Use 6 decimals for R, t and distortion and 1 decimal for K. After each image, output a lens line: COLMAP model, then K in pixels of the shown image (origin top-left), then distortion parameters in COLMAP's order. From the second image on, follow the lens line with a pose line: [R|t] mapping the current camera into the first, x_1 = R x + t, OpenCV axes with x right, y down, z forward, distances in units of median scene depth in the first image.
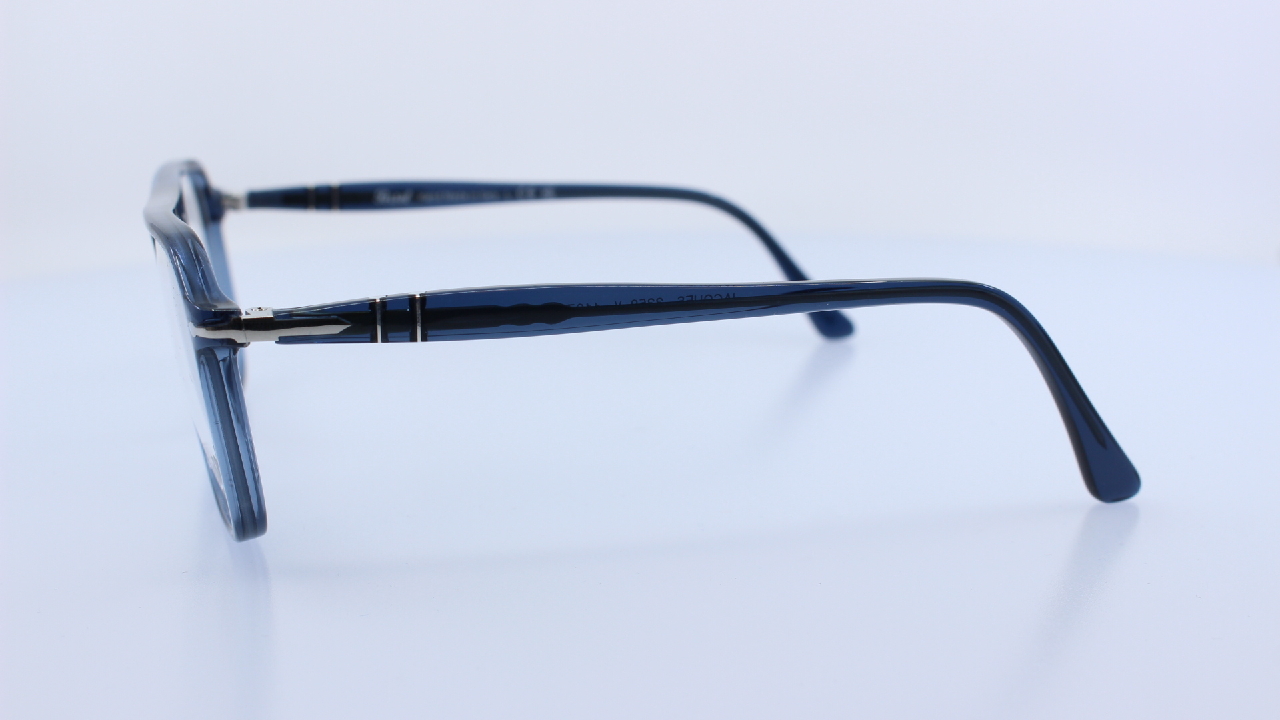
lens RADIAL K [[1646.6, 0, 640.0], [0, 1646.6, 360.0], [0, 0, 1]] dist [-0.034256, -0.002150]
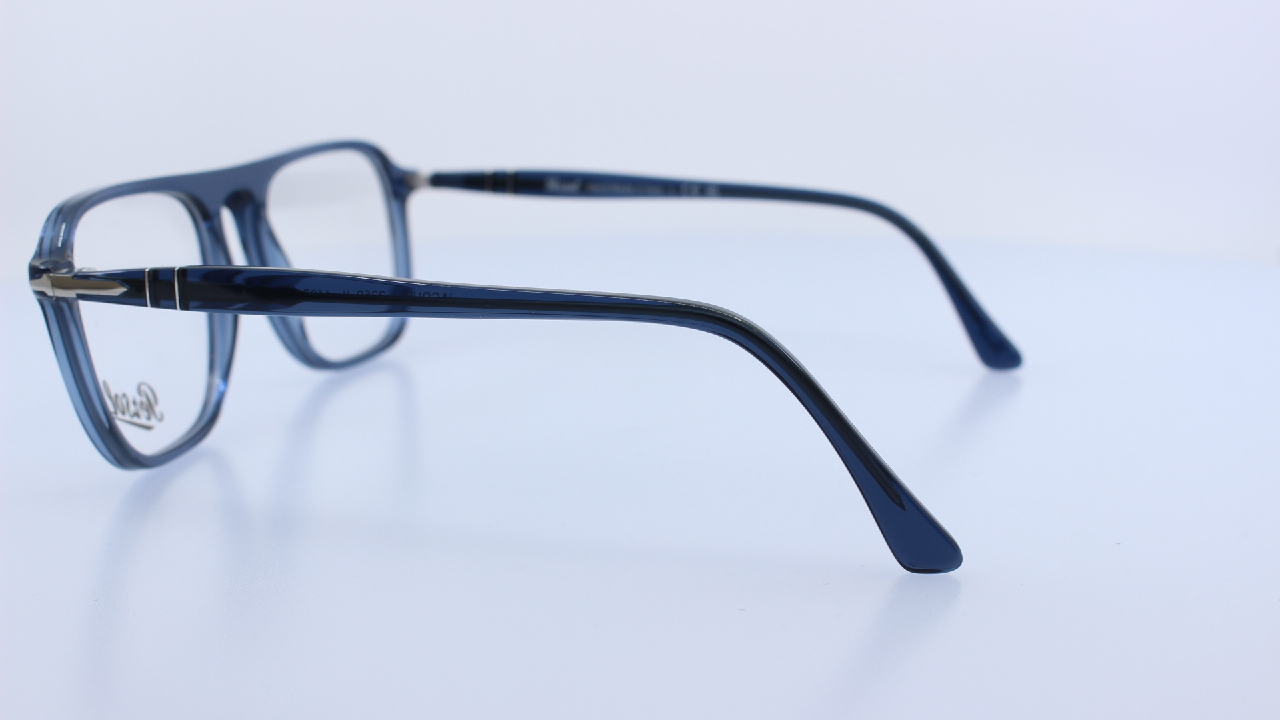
lens RADIAL K [[1646.6, 0, 640.0], [0, 1646.6, 360.0], [0, 0, 1]] dist [-0.034256, -0.002150]
pose [[0.872568, 0.107594, -0.476497, 0.407051], [-0.105219, 0.993942, 0.031756, -0.028074], [0.477027, 0.022427, 0.878603, 0.112378]]
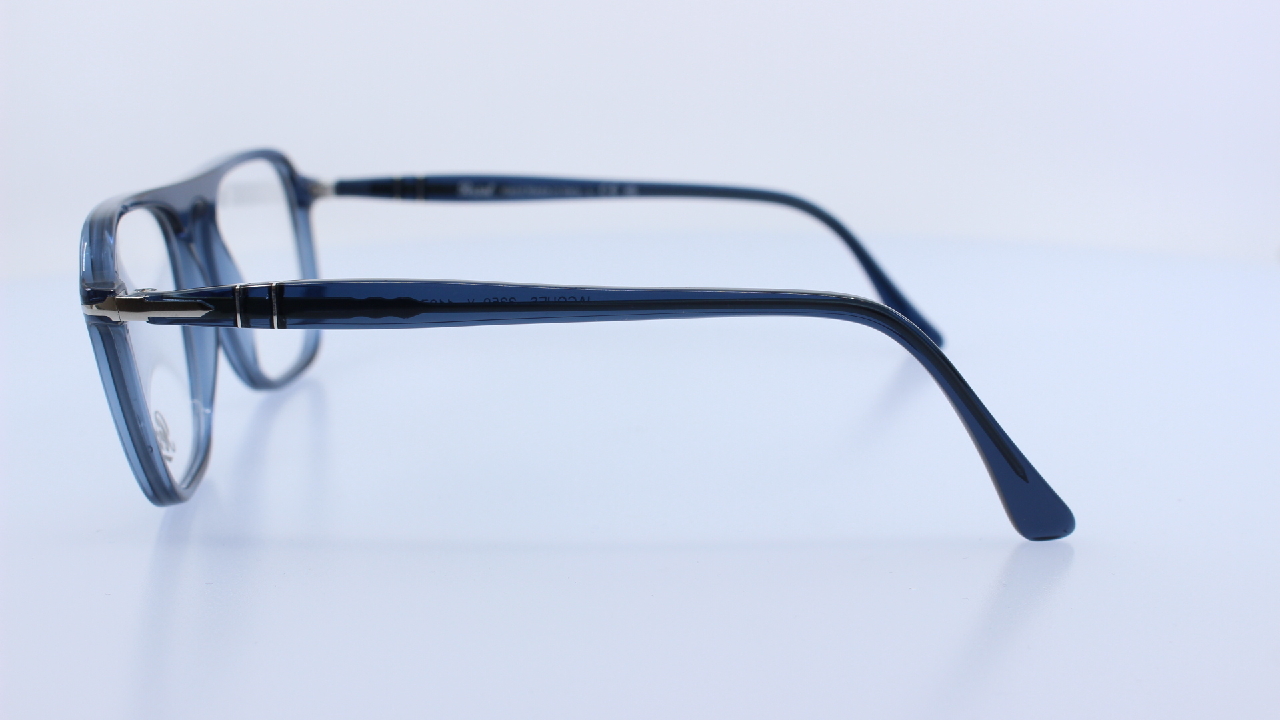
lens RADIAL K [[1646.6, 0, 640.0], [0, 1646.6, 360.0], [0, 0, 1]] dist [-0.034256, -0.002150]
pose [[0.966939, 0.055280, -0.248944, 0.213138], [-0.054662, 0.998461, 0.009400, -0.008534], [0.249081, 0.004519, 0.968472, 0.032993]]
